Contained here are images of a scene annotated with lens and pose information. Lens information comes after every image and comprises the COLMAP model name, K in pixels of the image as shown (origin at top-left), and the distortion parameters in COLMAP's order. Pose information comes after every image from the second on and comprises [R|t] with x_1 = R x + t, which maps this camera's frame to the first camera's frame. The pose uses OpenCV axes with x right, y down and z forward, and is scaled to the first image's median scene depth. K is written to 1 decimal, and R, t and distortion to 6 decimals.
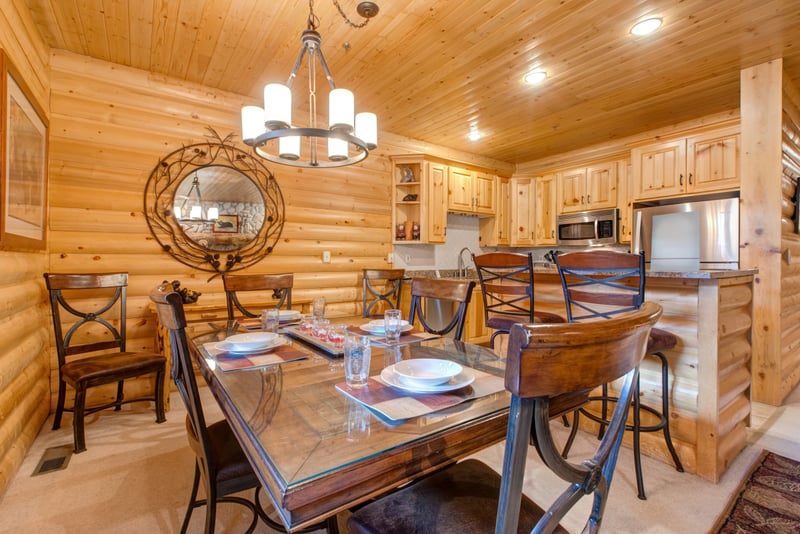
lens RADIAL K [[356.6, 0, 394.3], [0, 356.6, 266.6], [0, 0, 1]] dist [0.001997, -0.000430]
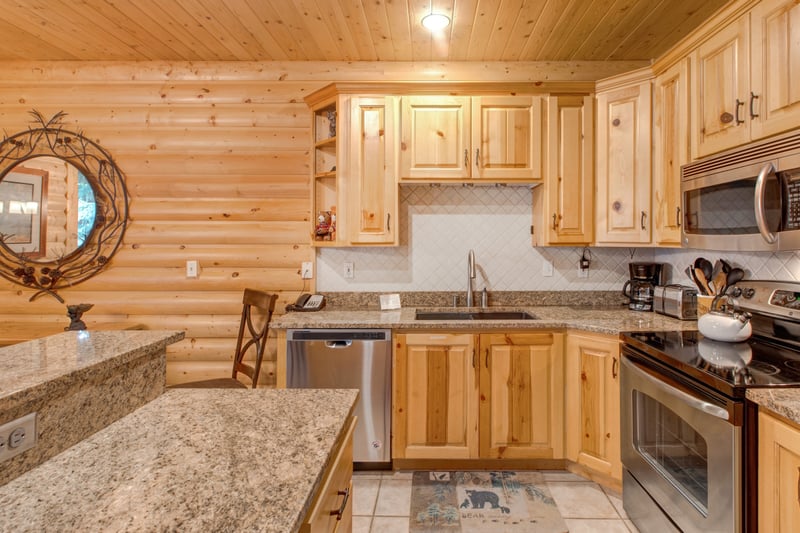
lens RADIAL K [[401.7, 0, 428.7], [0, 401.7, 243.5], [0, 0, 1]] dist [0.001686, 0.000165]
pose [[0.814019, 0.002523, -0.580833, 0.545425], [-0.008972, 0.999926, -0.008231, -0.065267], [0.580769, 0.011912, 0.813981, 0.573321]]
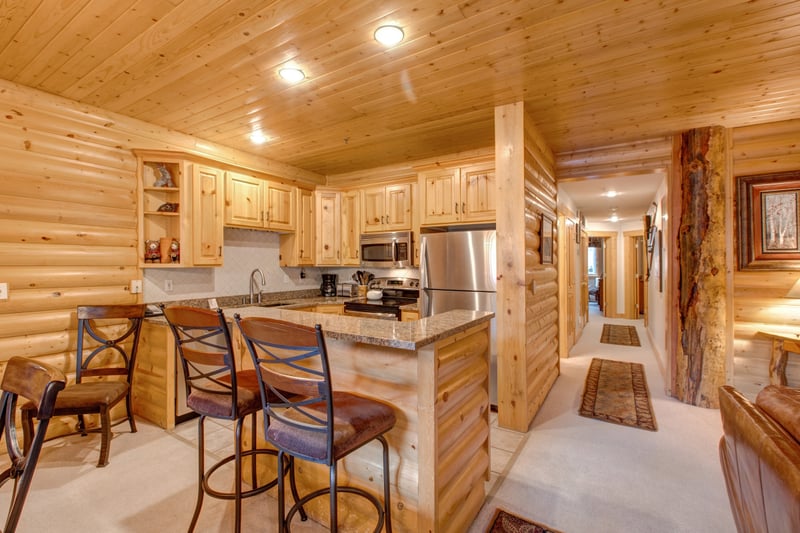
lens RADIAL K [[356.6, 0, 394.3], [0, 356.6, 266.1], [0, 0, 1]] dist [0.001997, -0.000430]
pose [[0.926211, -0.001592, 0.377002, 0.208792], [0.006528, 0.999909, -0.011815, -0.054809], [-0.376948, 0.013404, 0.926137, 0.108789]]
